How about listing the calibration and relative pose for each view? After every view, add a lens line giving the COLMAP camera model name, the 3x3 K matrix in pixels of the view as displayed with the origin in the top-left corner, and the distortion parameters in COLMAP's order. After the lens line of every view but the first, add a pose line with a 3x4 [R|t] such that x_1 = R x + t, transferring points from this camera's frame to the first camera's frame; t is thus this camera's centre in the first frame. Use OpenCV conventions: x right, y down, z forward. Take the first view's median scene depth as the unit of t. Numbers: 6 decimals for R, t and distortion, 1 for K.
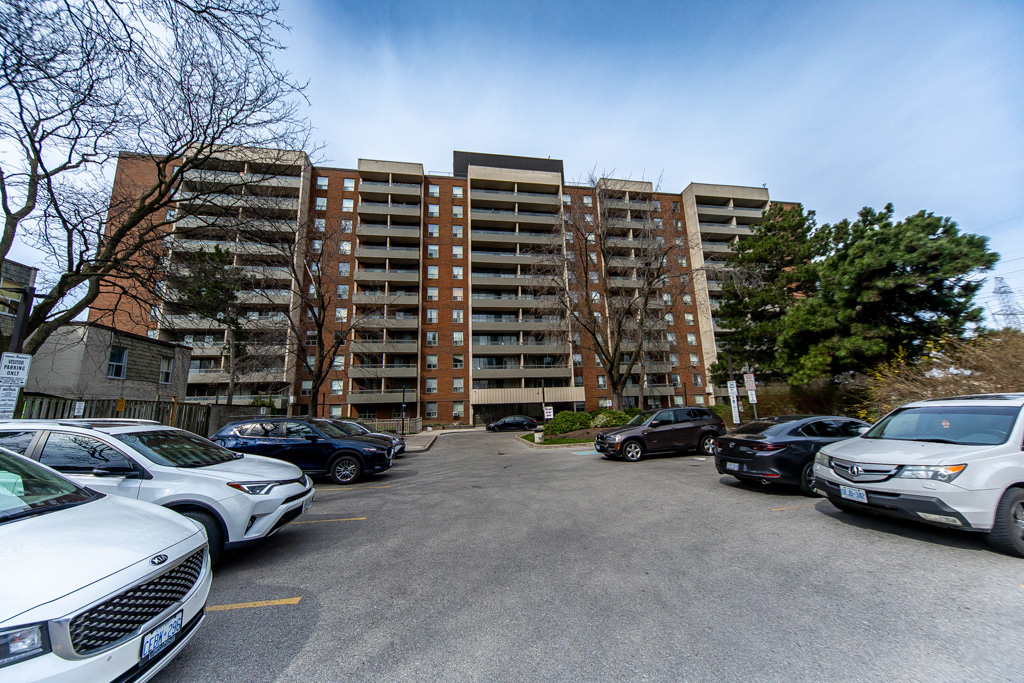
lens RADIAL K [[370.3, 0, 513.3], [0, 370.3, 335.7], [0, 0, 1]] dist [0.013502, 0.000051]
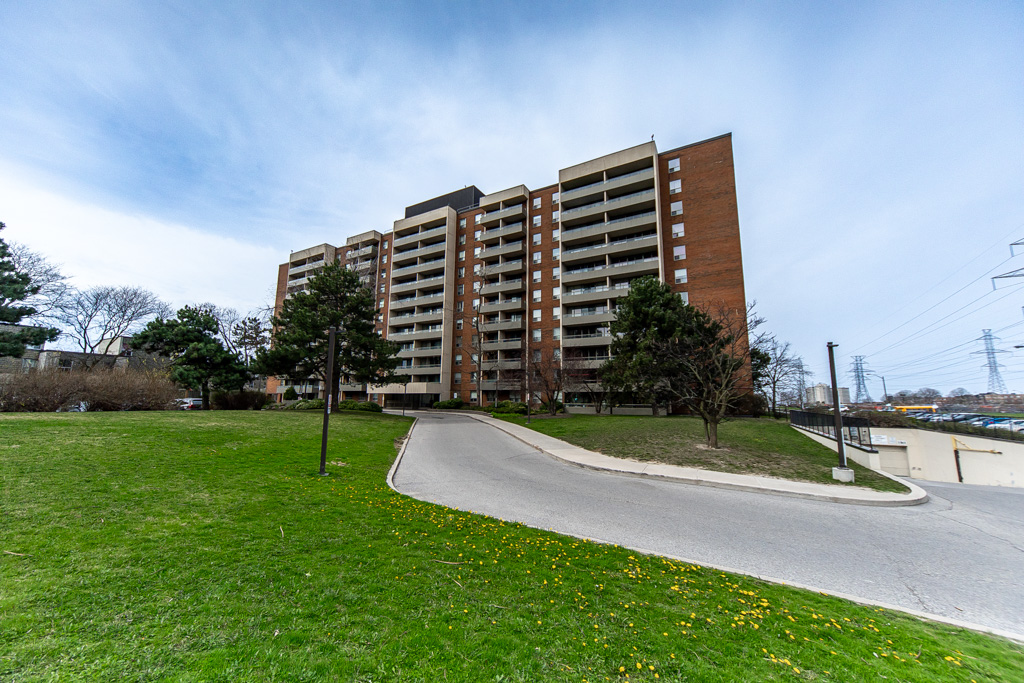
lens RADIAL K [[362.4, 0, 513.6], [0, 362.4, 342.6], [0, 0, 1]] dist [0.001727, 0.000071]
pose [[0.775331, -0.051594, -0.629444, 0.415125], [0.084256, 0.996198, 0.022128, -0.000919], [0.625910, -0.070191, 0.776730, 0.077092]]
